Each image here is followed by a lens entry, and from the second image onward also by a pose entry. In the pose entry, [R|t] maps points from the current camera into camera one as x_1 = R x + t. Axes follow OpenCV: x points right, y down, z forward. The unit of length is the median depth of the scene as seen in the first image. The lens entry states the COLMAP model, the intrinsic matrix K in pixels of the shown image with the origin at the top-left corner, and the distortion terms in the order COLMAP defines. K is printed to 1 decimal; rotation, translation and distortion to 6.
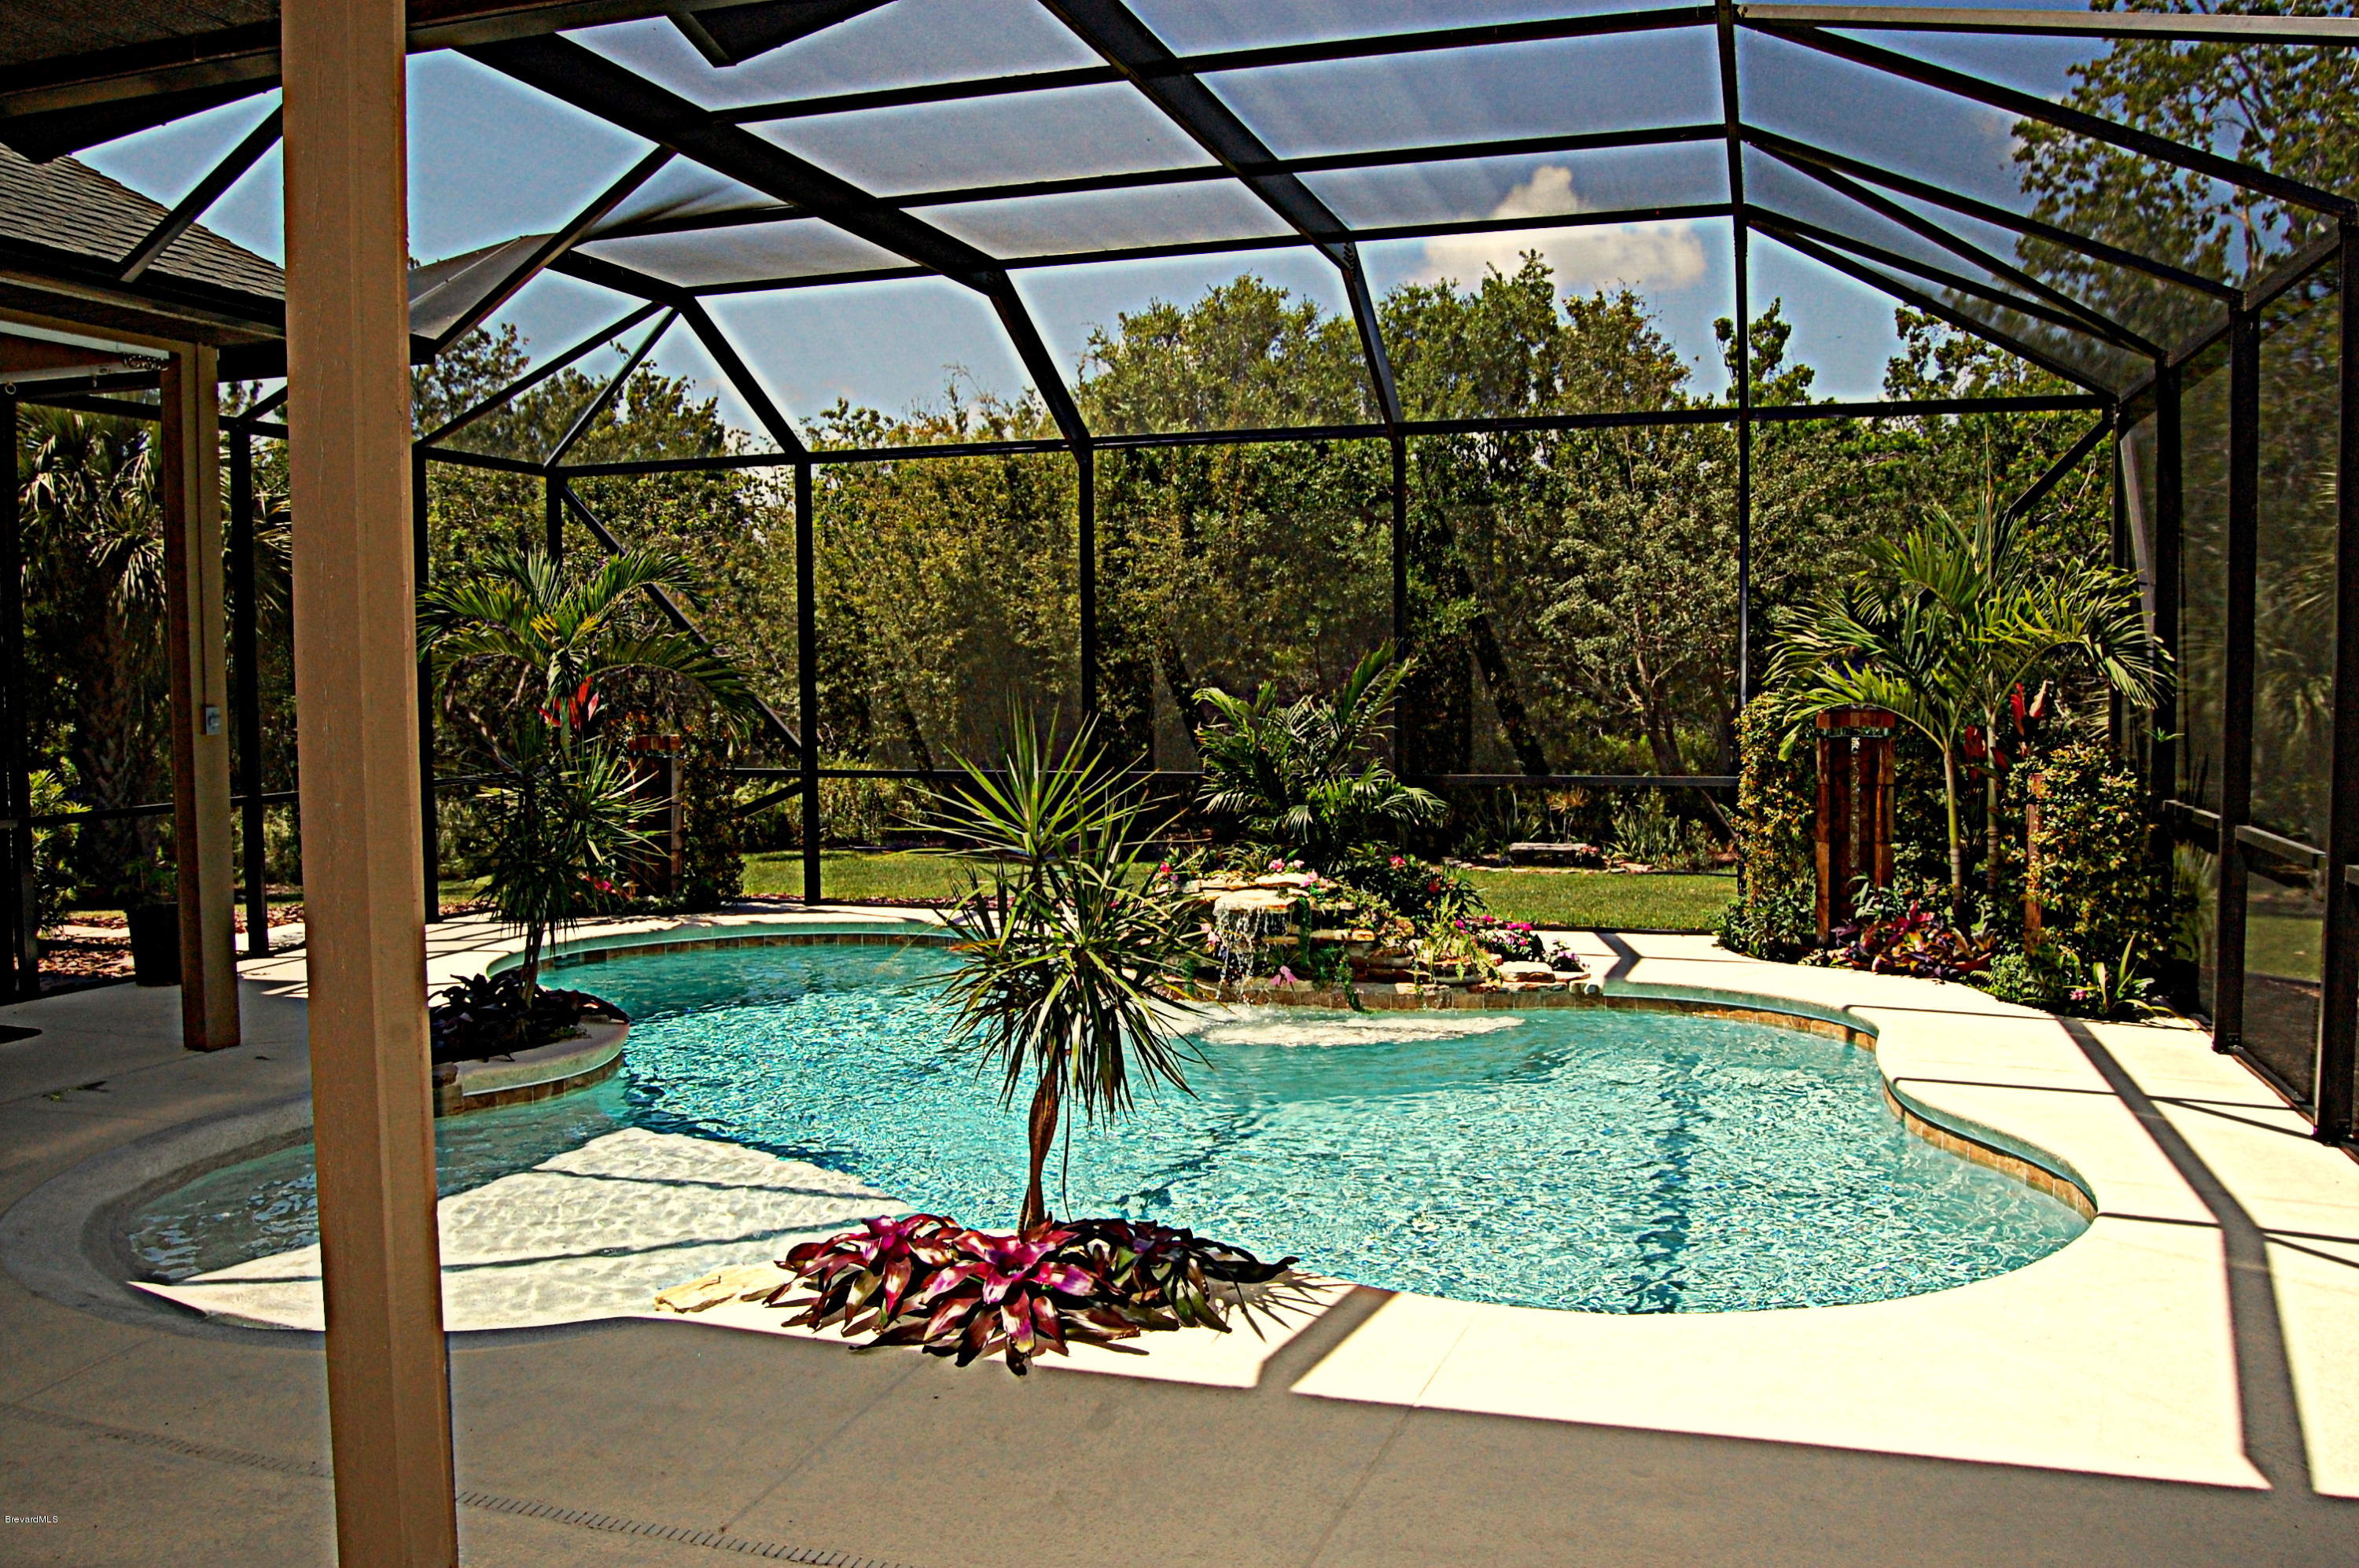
lens RADIAL K [[1839.5, 0, 1197.8], [0, 1839.5, 791.8], [0, 0, 1]] dist [-0.097326, 0.012187]
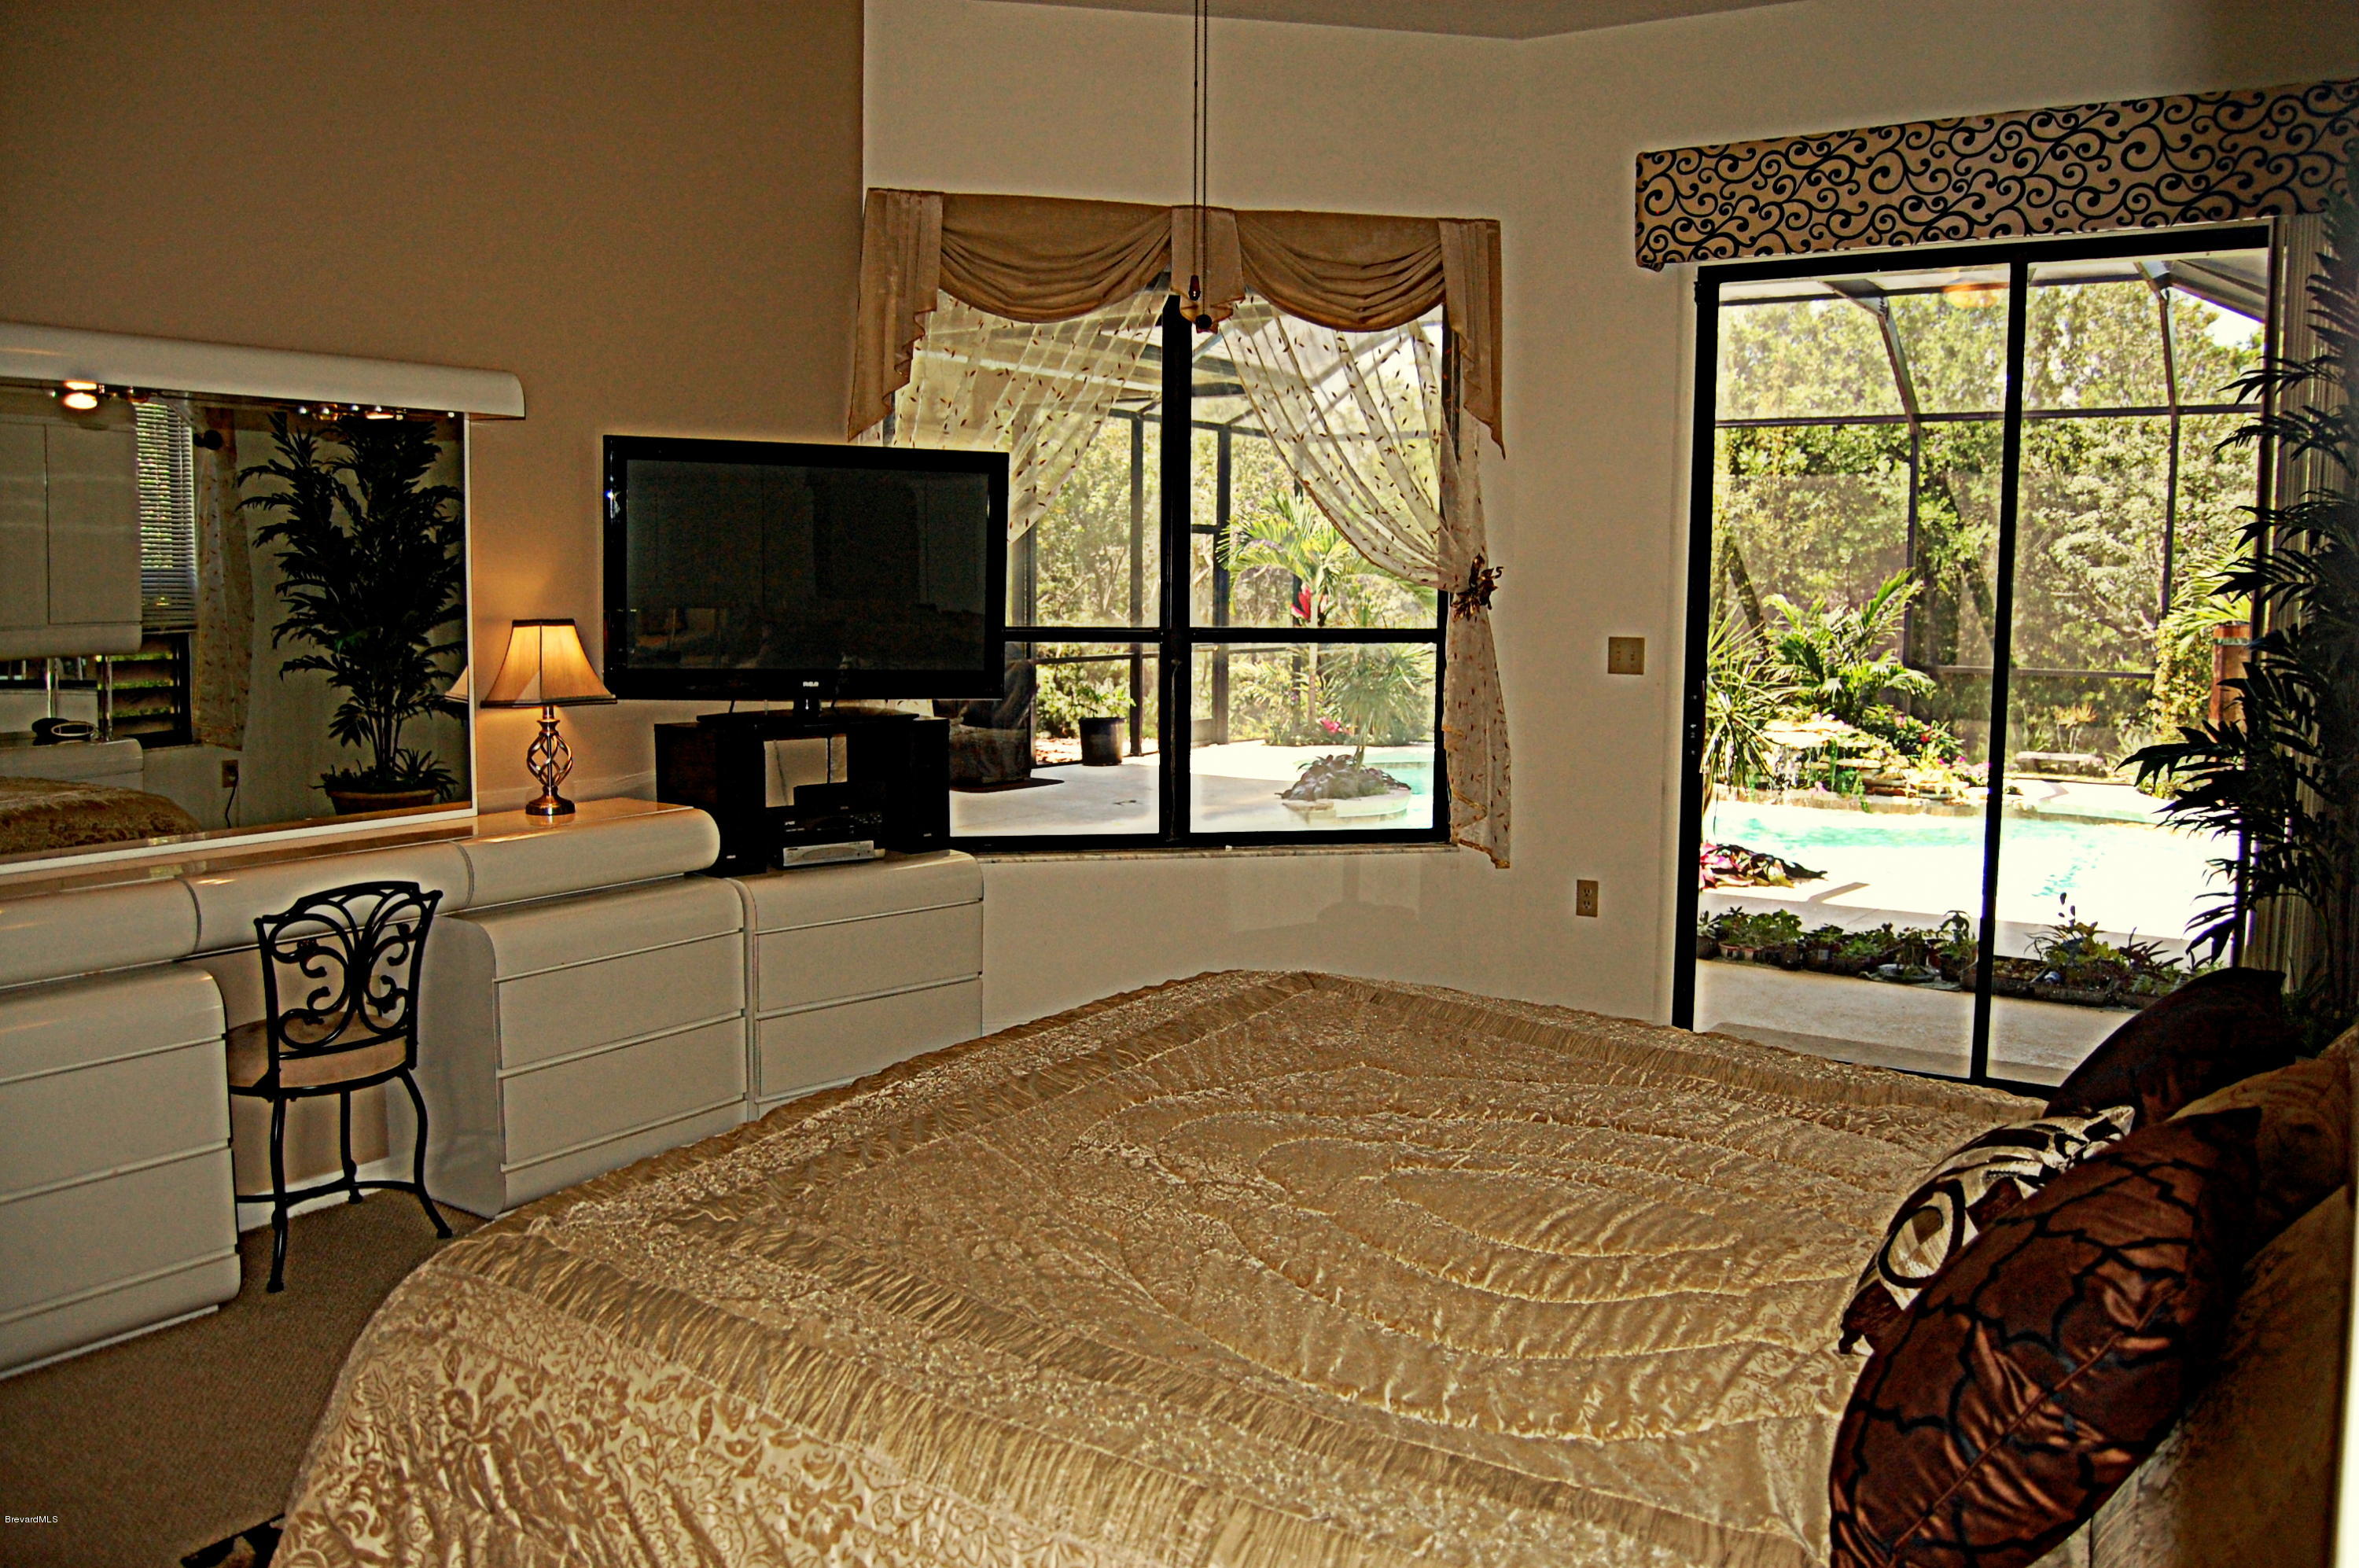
lens RADIAL K [[1839.5, 0, 1176.5], [0, 1839.5, 780.8], [0, 0, 1]] dist [-0.097326, 0.012187]
pose [[0.959122, 0.044879, -0.279412, -0.038040], [-0.033909, 0.998457, 0.043976, 0.041796], [0.280954, -0.032704, 0.959164, -0.541641]]
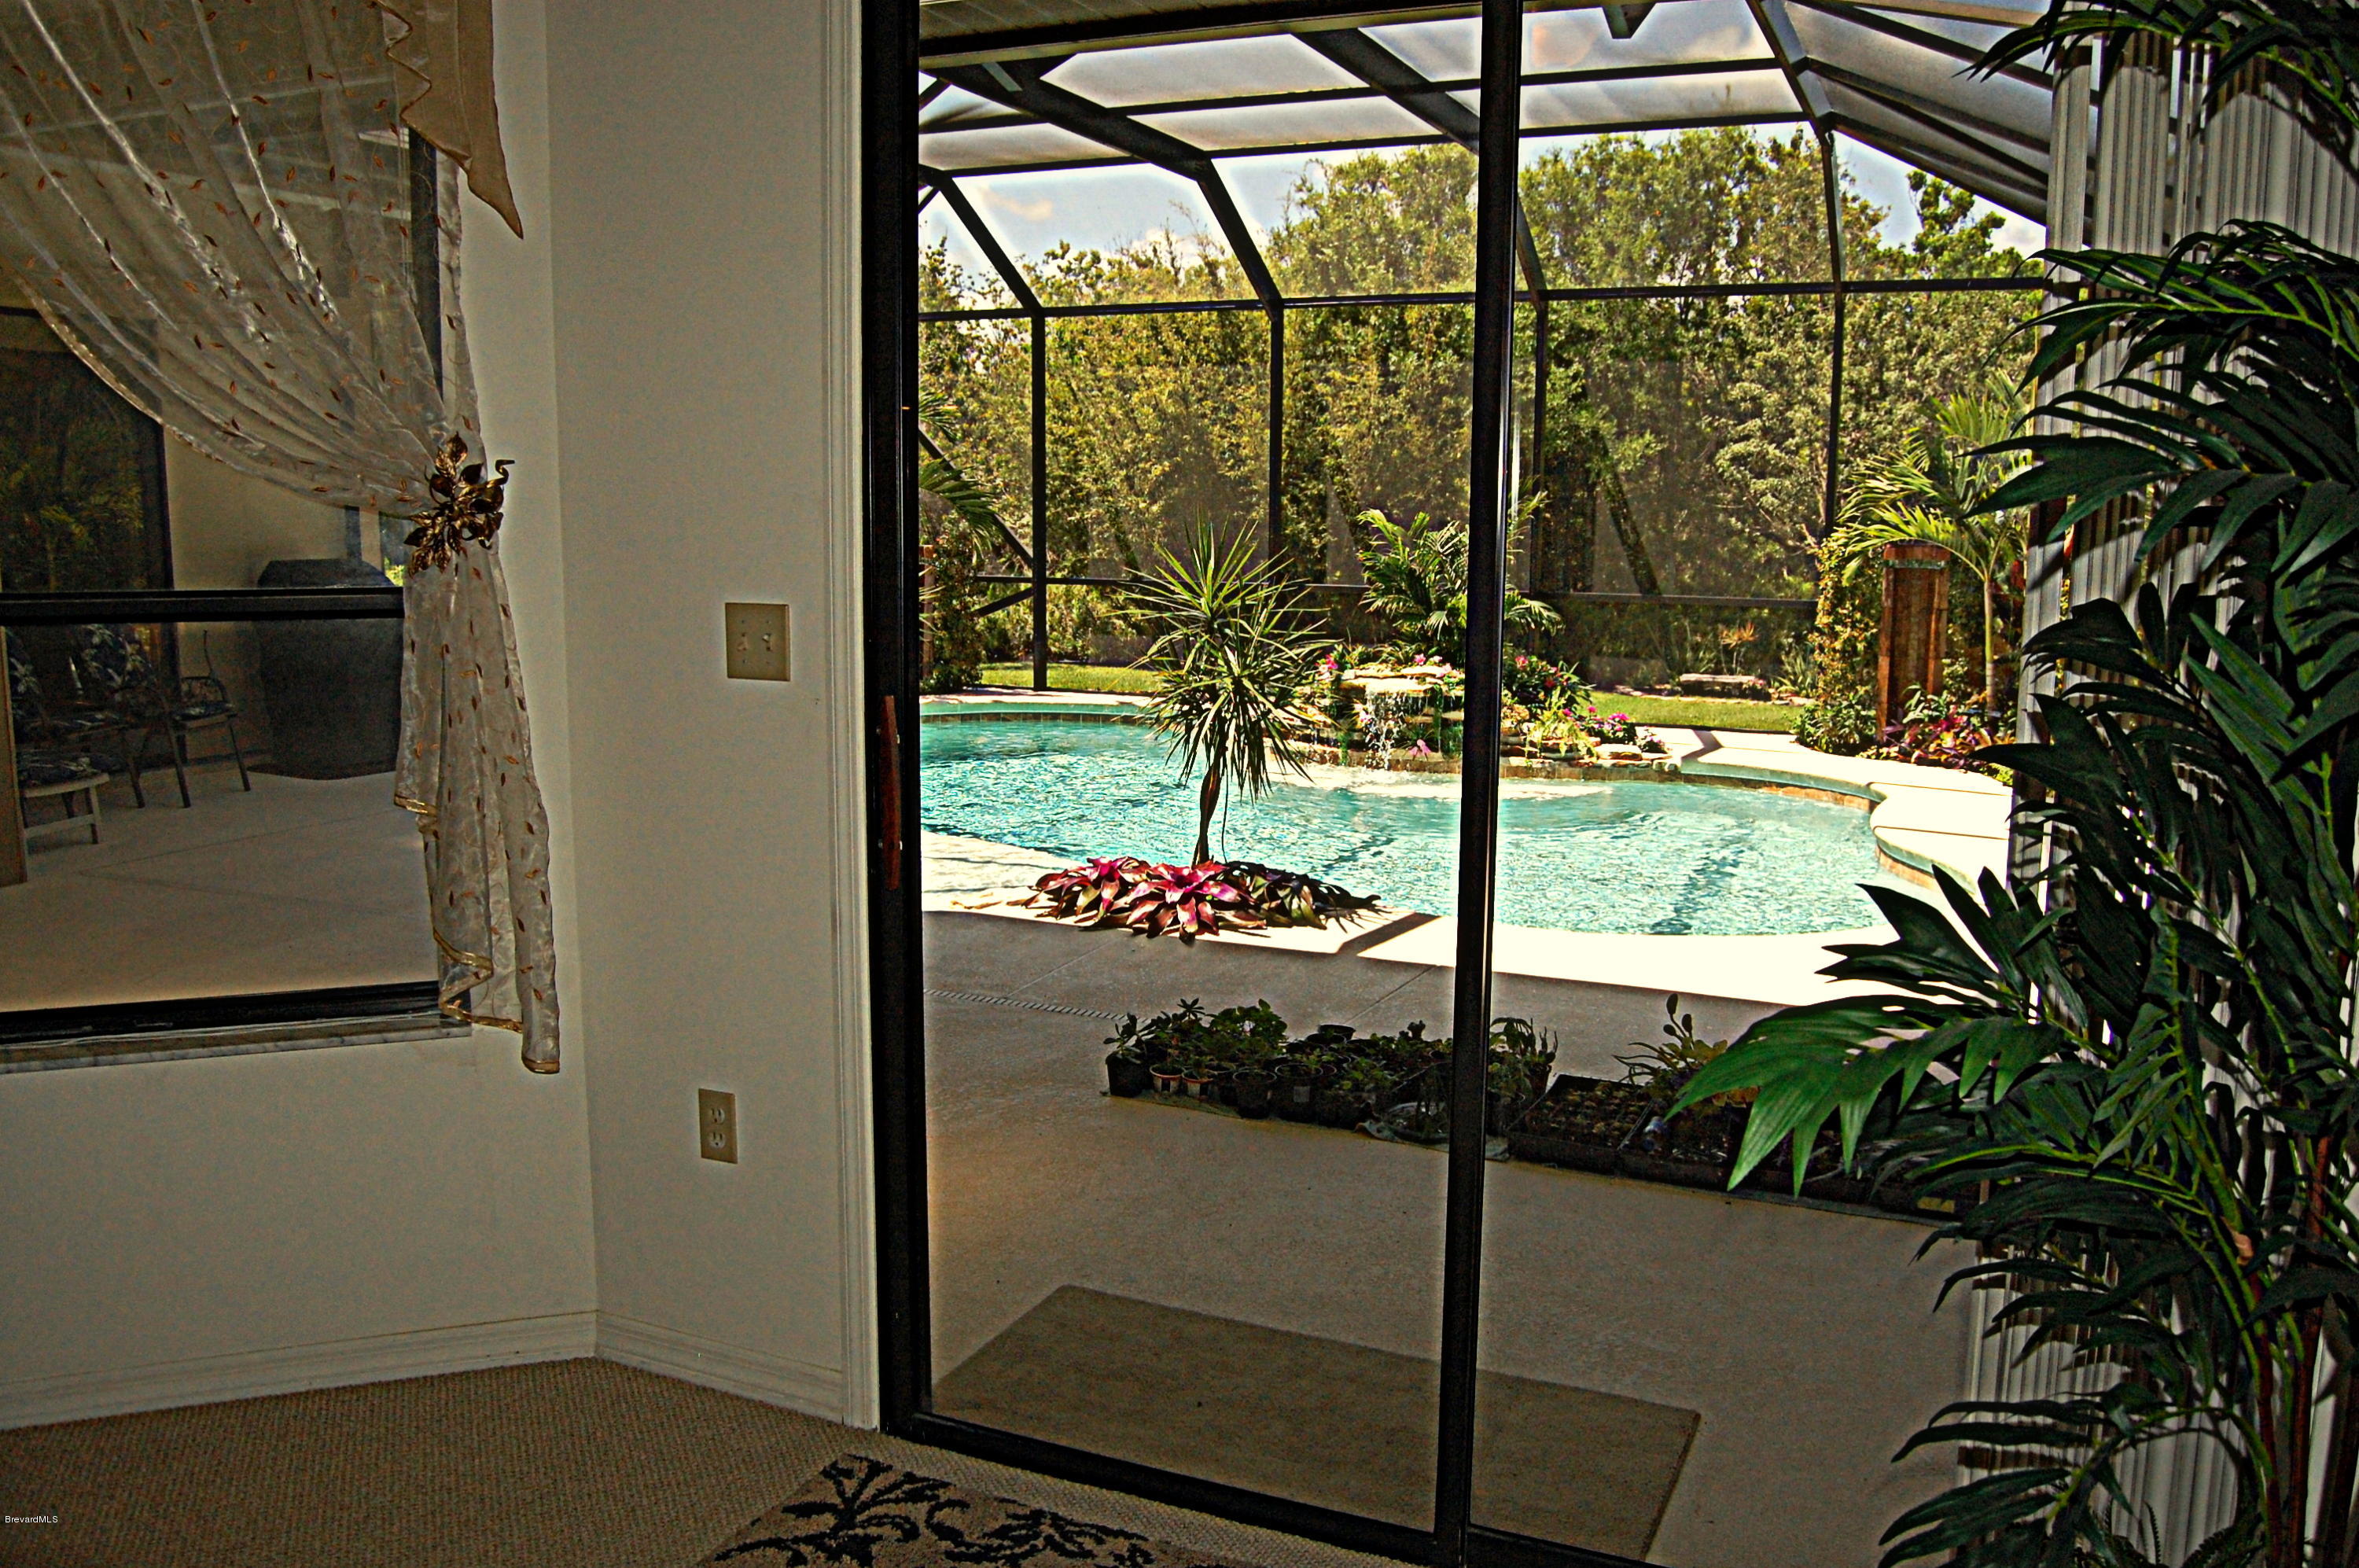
lens RADIAL K [[1839.5, 0, 1198.5], [0, 1839.5, 788.9], [0, 0, 1]] dist [-0.097326, 0.012187]
pose [[0.993406, 0.035182, -0.109117, 0.032077], [-0.025403, 0.995640, 0.089754, 0.018778], [0.111799, -0.086391, 0.989969, -0.222298]]
